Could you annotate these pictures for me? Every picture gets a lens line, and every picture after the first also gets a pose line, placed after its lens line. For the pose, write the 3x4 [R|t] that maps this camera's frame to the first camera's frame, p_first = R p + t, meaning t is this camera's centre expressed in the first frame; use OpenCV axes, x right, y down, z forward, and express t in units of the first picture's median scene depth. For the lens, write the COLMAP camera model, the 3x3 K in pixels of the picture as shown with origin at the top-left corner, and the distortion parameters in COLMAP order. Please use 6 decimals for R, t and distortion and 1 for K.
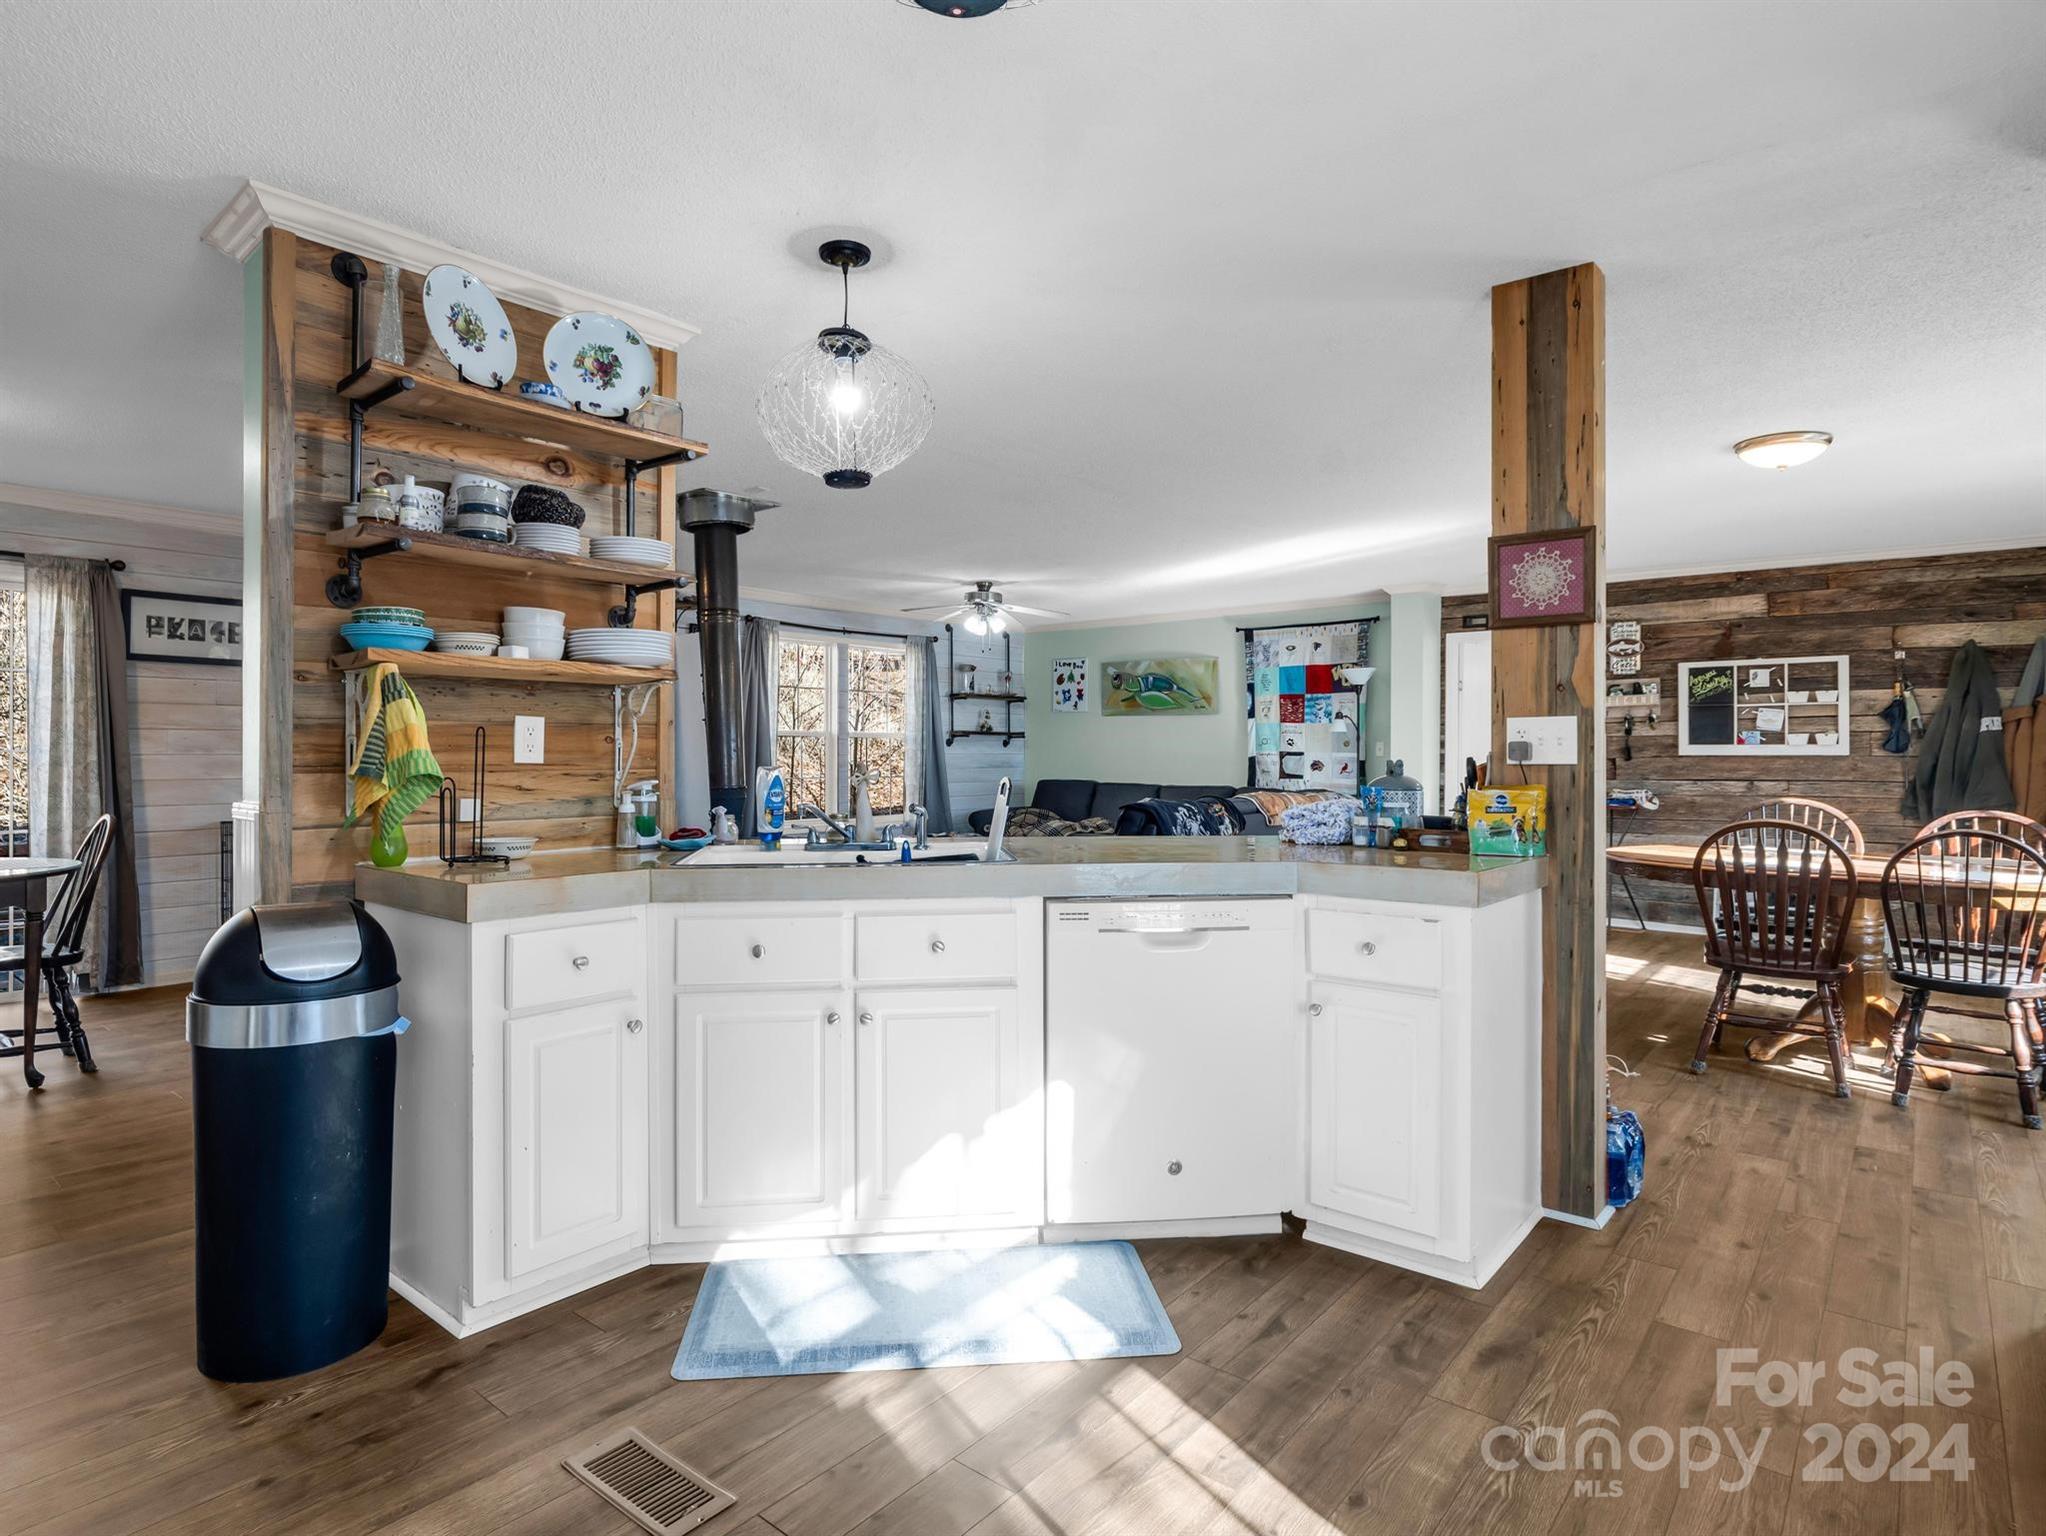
lens RADIAL K [[1114.5, 0, 1003.1], [0, 1114.5, 759.2], [0, 0, 1]] dist [-0.005413, -0.004717]
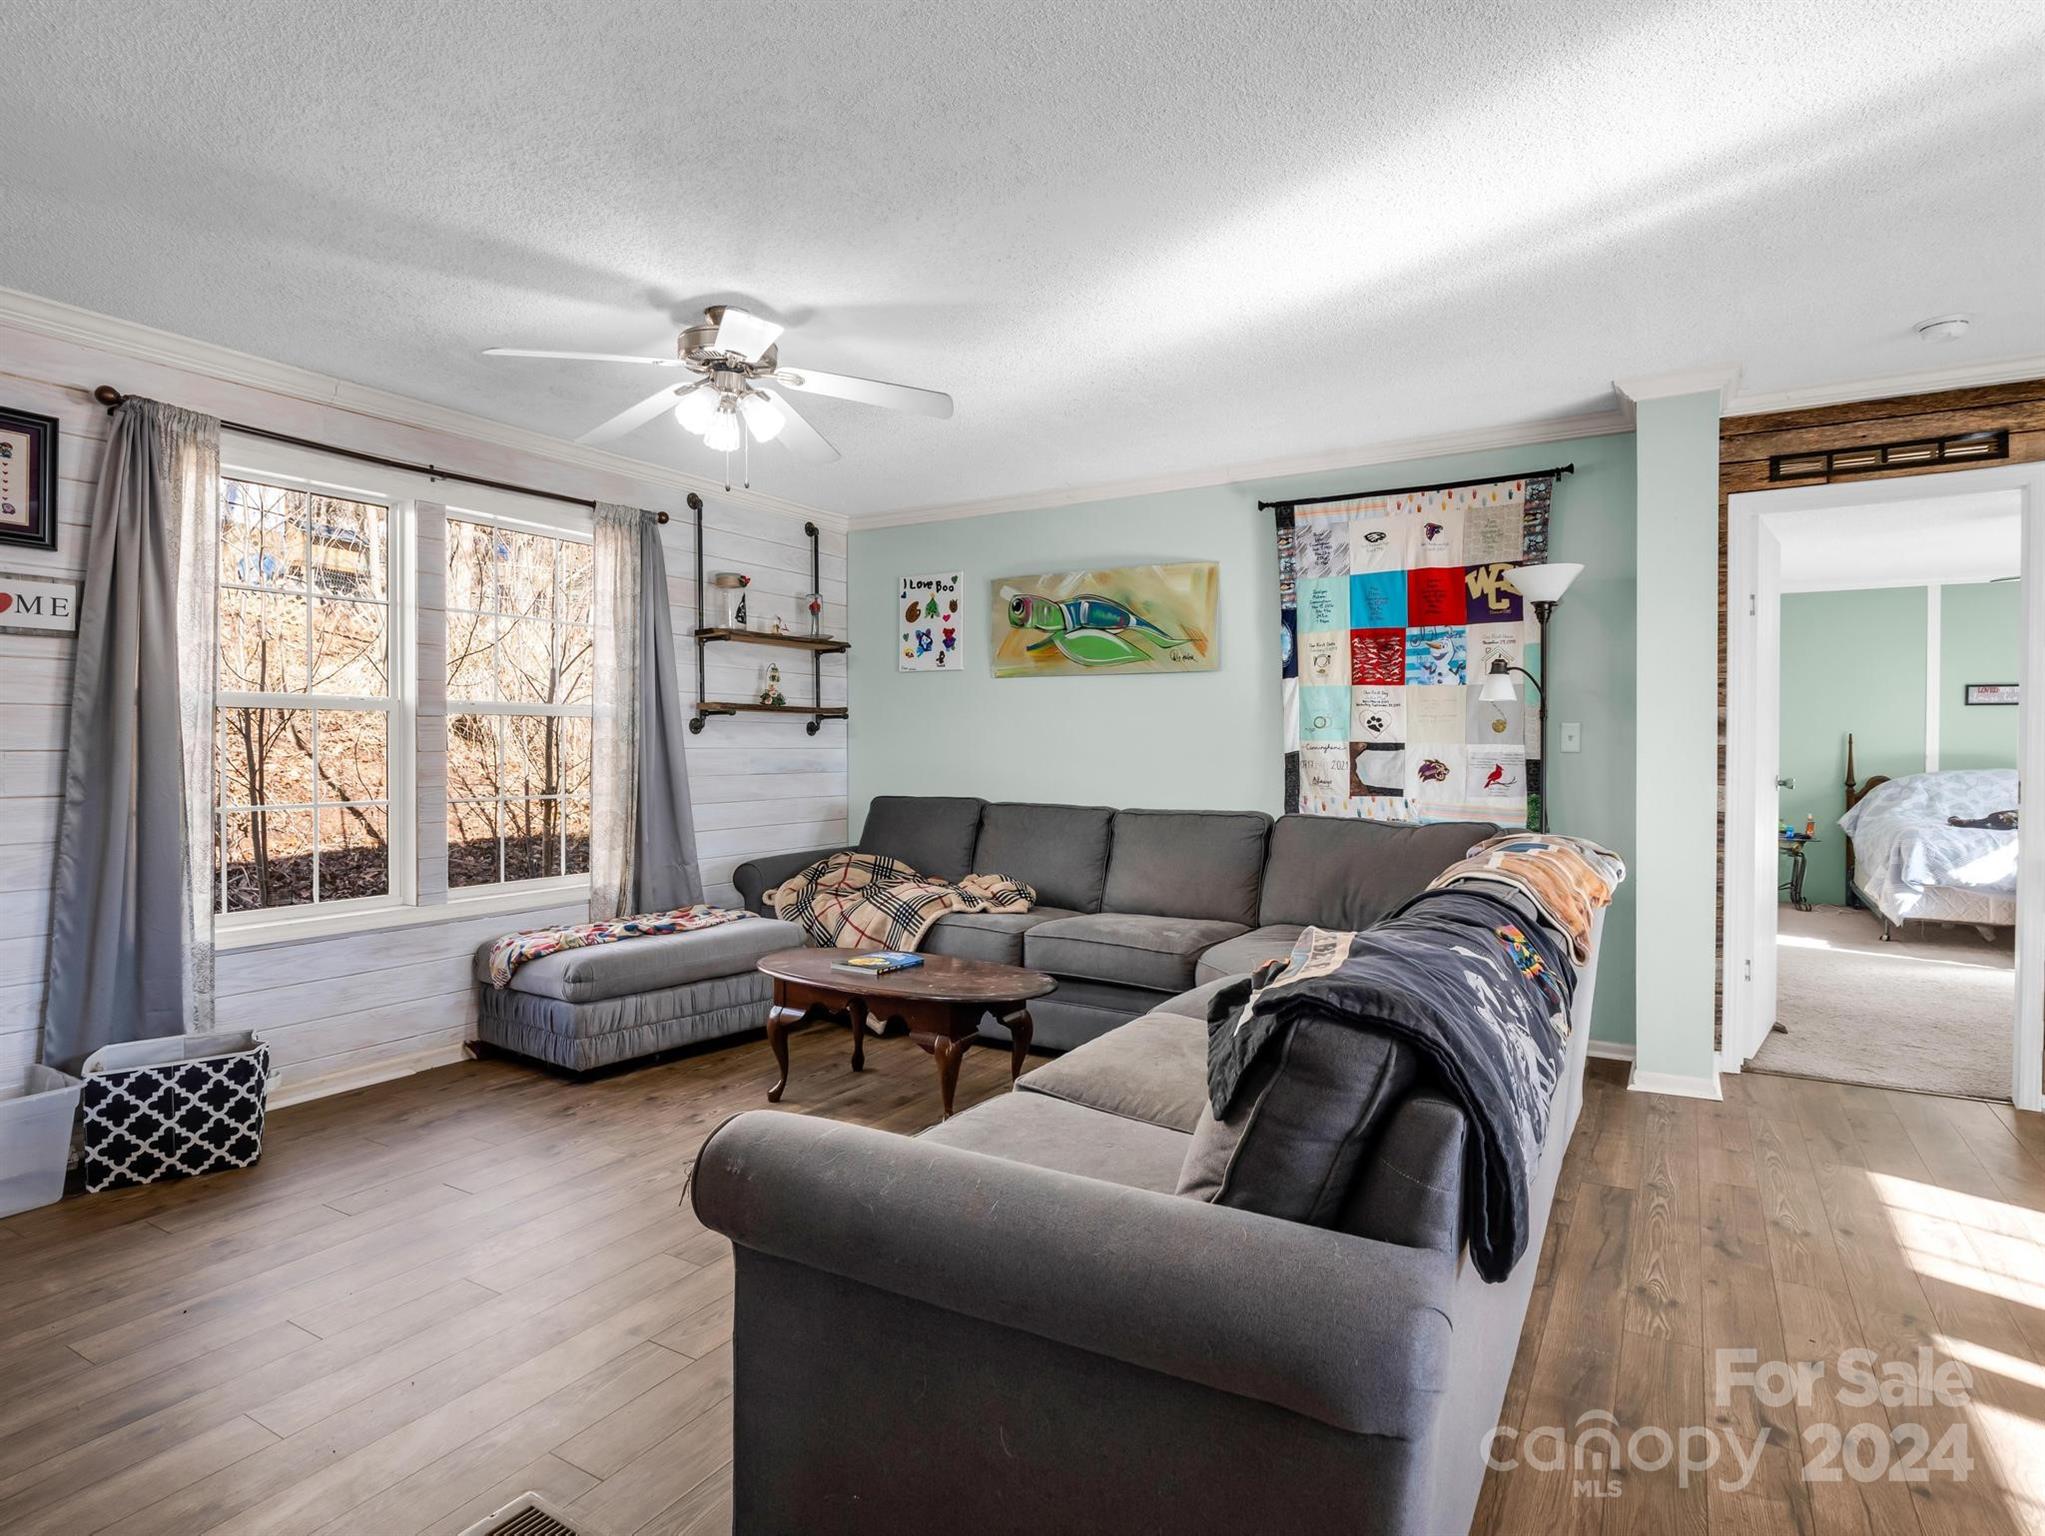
lens RADIAL K [[1113.9, 0, 1012.6], [0, 1113.9, 757.0], [0, 0, 1]] dist [-0.005413, -0.004717]
pose [[0.988783, -0.003412, 0.149318, 0.025088], [0.002746, 0.999985, 0.004671, -0.003641], [-0.149331, -0.004208, 0.988778, 0.635110]]
